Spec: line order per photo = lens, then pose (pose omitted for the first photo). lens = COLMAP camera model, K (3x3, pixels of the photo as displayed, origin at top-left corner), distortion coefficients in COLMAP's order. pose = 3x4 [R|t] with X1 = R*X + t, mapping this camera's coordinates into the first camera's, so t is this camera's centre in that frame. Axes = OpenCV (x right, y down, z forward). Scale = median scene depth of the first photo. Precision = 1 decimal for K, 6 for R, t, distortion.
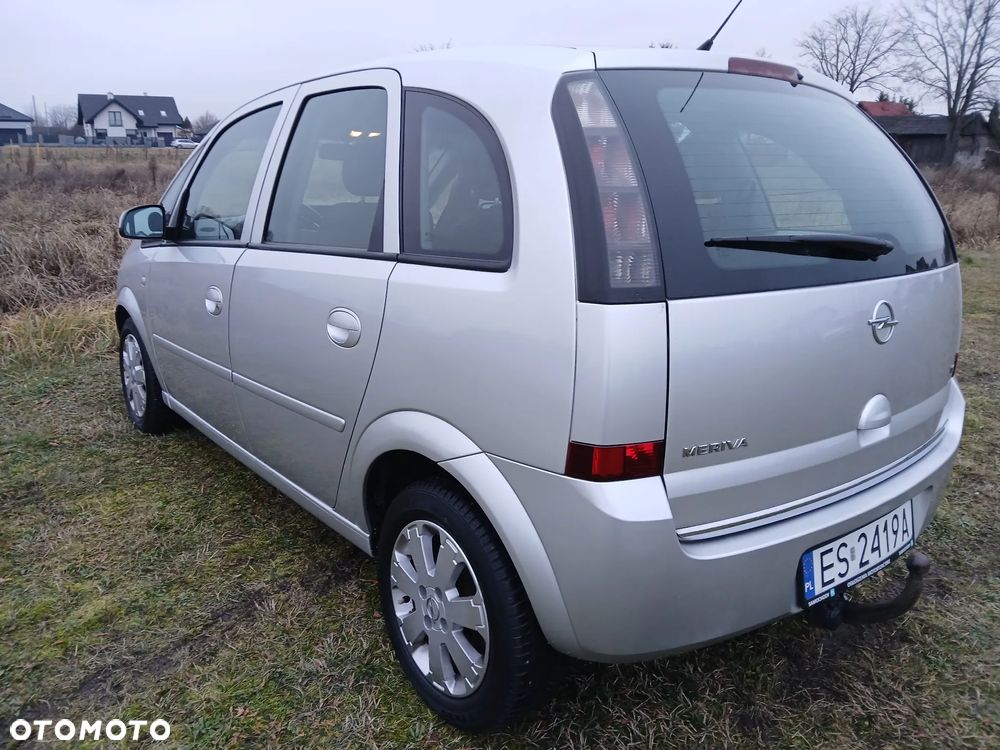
lens RADIAL K [[831.2, 0, 516.6], [0, 831.2, 337.3], [0, 0, 1]] dist [0.013942, -0.047388]
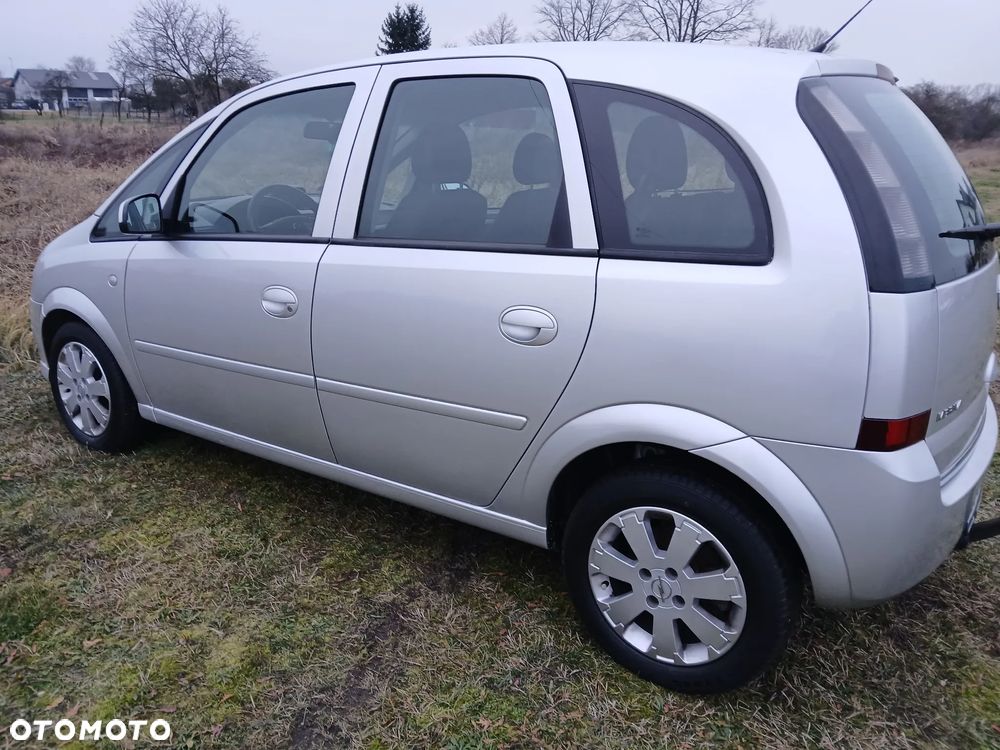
lens RADIAL K [[825.6, 0, 513.4], [0, 825.6, 344.5], [0, 0, 1]] dist [0.031314, -0.075274]
pose [[0.948589, -0.075626, 0.307341, -0.529967], [0.058514, 0.996199, 0.064530, -0.054101], [-0.311053, -0.043229, 0.949409, 0.072879]]
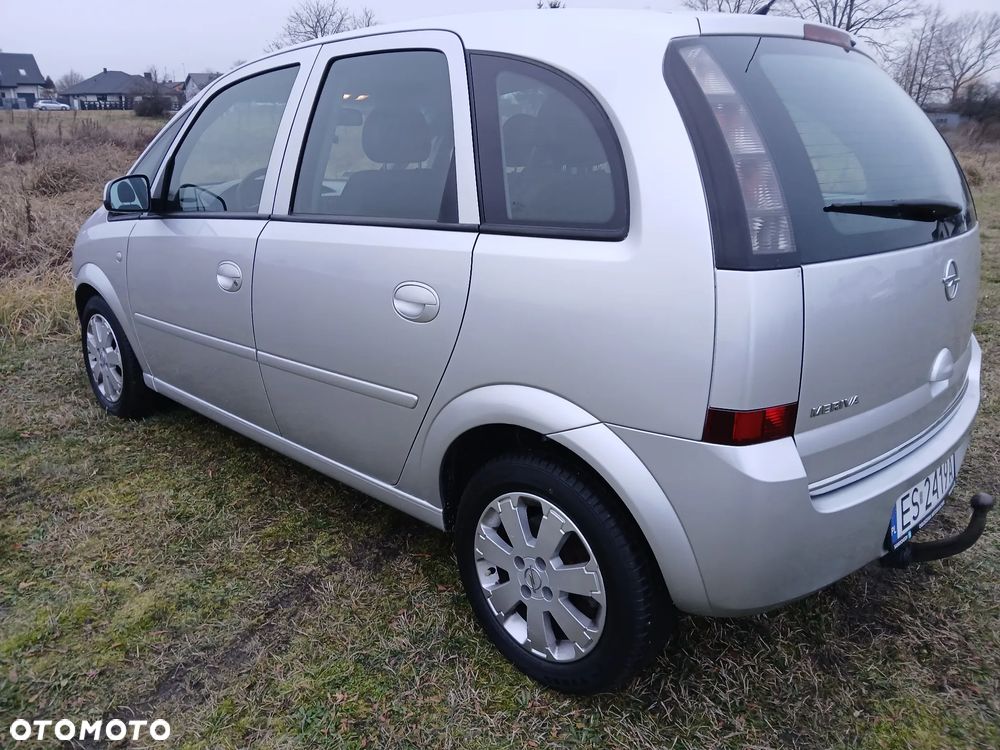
lens RADIAL K [[825.6, 0, 513.4], [0, 825.6, 344.5], [0, 0, 1]] dist [0.031314, -0.075274]
pose [[0.990284, -0.040792, 0.132940, -0.225972], [0.033410, 0.997798, 0.057299, -0.013466], [-0.134985, -0.052301, 0.989466, 0.024876]]
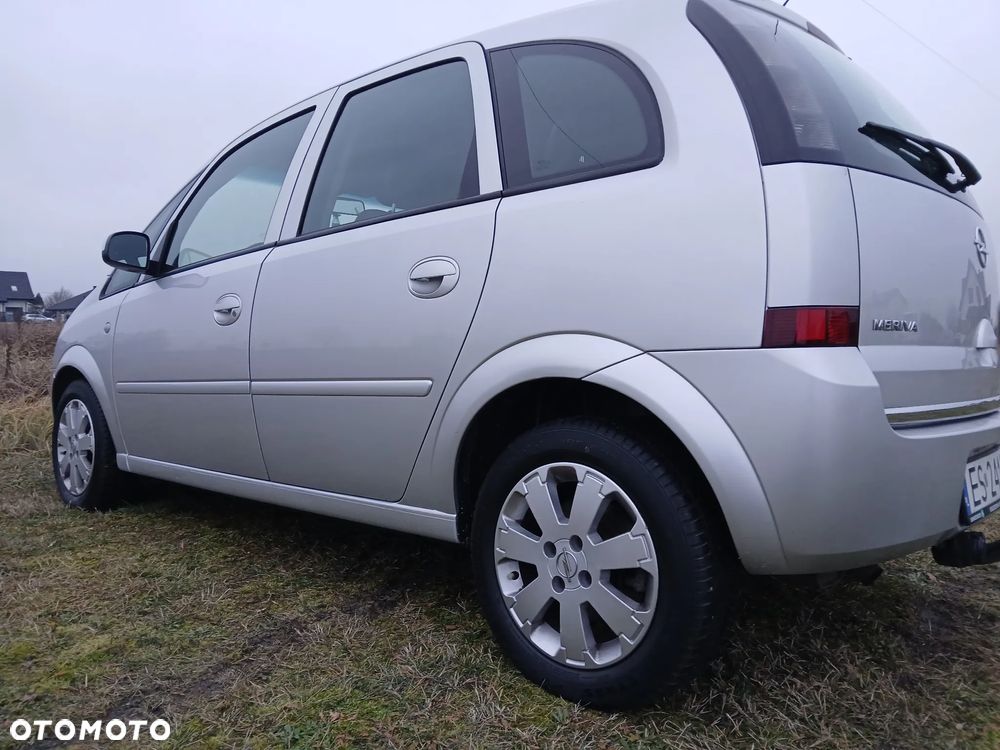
lens RADIAL K [[812.4, 0, 512.3], [0, 812.4, 338.3], [0, 0, 1]] dist [0.012788, -0.040257]
pose [[0.984238, -0.002118, 0.176835, -0.281650], [0.042007, 0.974110, -0.222139, 0.259396], [-0.171786, 0.226066, 0.958845, 0.131847]]
